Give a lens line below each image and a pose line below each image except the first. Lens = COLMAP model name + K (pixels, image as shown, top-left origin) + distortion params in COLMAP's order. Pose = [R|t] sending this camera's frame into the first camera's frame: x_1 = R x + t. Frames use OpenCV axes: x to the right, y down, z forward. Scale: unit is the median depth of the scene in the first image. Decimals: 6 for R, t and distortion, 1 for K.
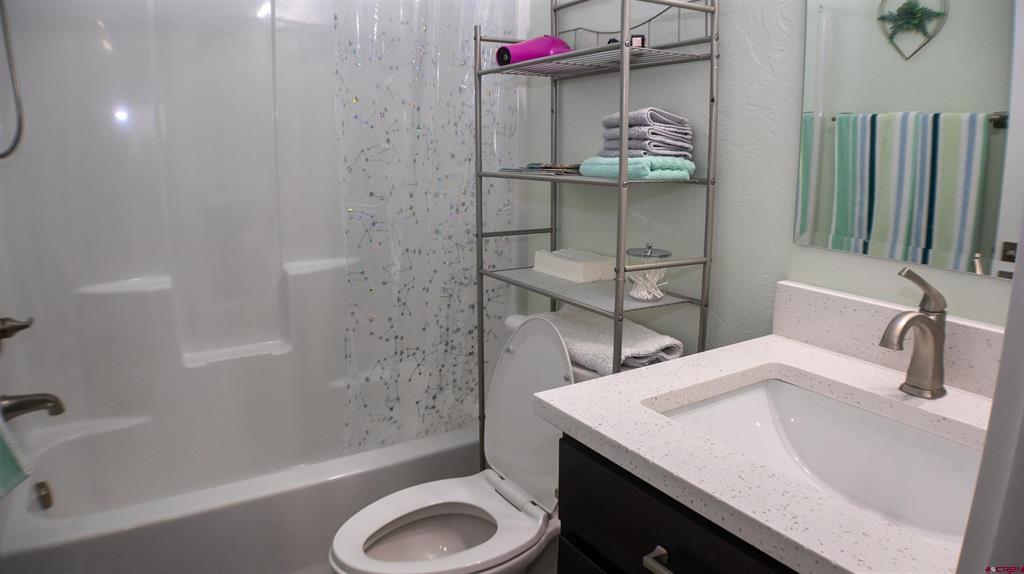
lens RADIAL K [[659.7, 0, 504.3], [0, 659.7, 283.0], [0, 0, 1]] dist [-0.158108, 0.029249]
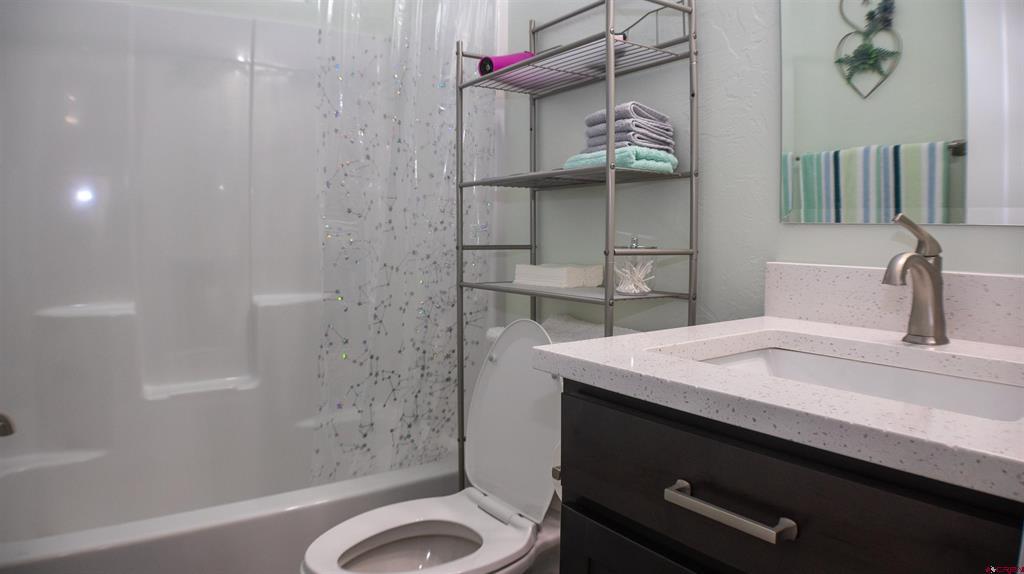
lens RADIAL K [[659.7, 0, 504.3], [0, 659.7, 283.0], [0, 0, 1]] dist [-0.158108, 0.029249]
pose [[0.998240, 0.000085, 0.059300, -0.029461], [0.007726, 0.991288, -0.131483, 0.110964], [-0.058794, 0.131710, 0.989543, 0.024789]]
